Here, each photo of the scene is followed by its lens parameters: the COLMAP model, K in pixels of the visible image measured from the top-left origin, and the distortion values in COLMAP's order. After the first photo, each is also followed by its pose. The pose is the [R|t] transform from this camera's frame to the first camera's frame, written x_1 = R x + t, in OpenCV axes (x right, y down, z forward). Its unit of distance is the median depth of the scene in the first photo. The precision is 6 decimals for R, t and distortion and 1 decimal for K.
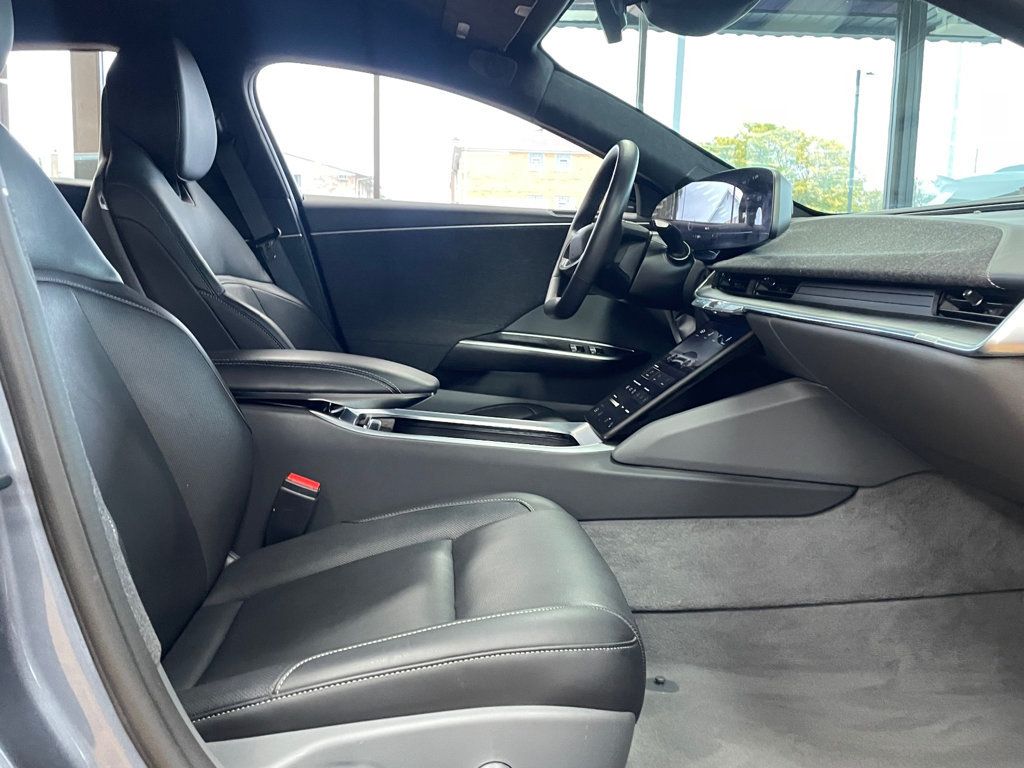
lens RADIAL K [[947.1, 0, 512.0], [0, 947.1, 384.0], [0, 0, 1]] dist [0.053465, -0.010413]
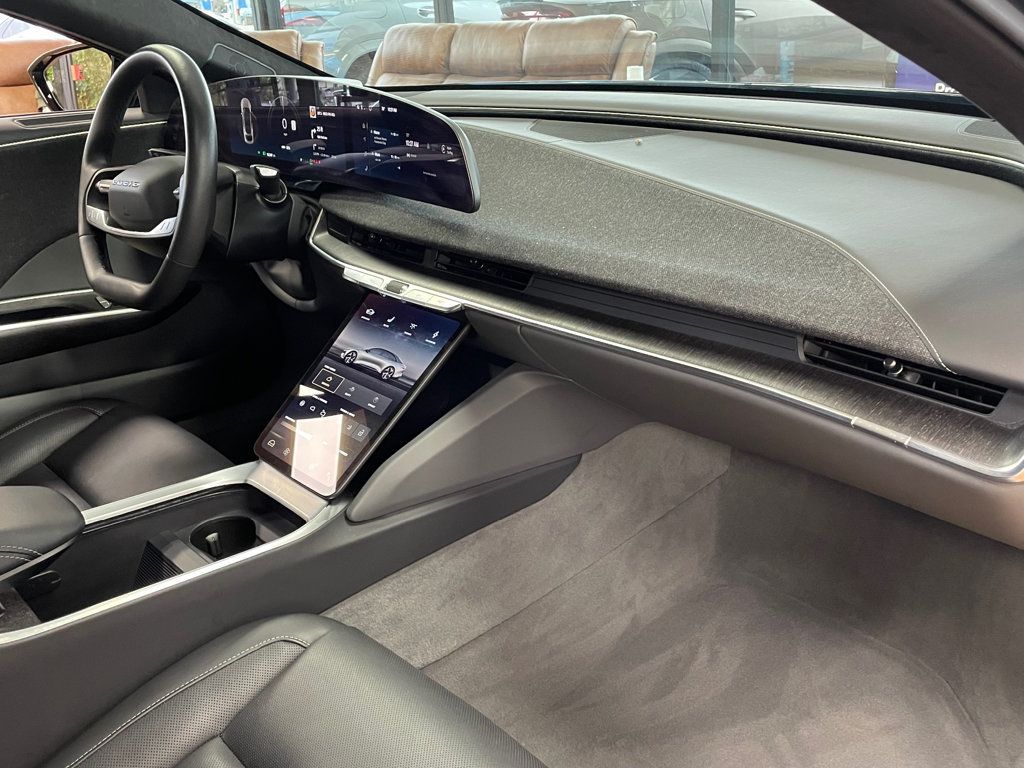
lens RADIAL K [[947.1, 0, 512.0], [0, 947.1, 384.0], [0, 0, 1]] dist [0.053465, -0.010413]
pose [[0.773008, -0.299708, 0.559137, -0.201815], [0.144527, 0.941389, 0.304793, -0.255528], [-0.617714, -0.154797, 0.771017, 0.319131]]
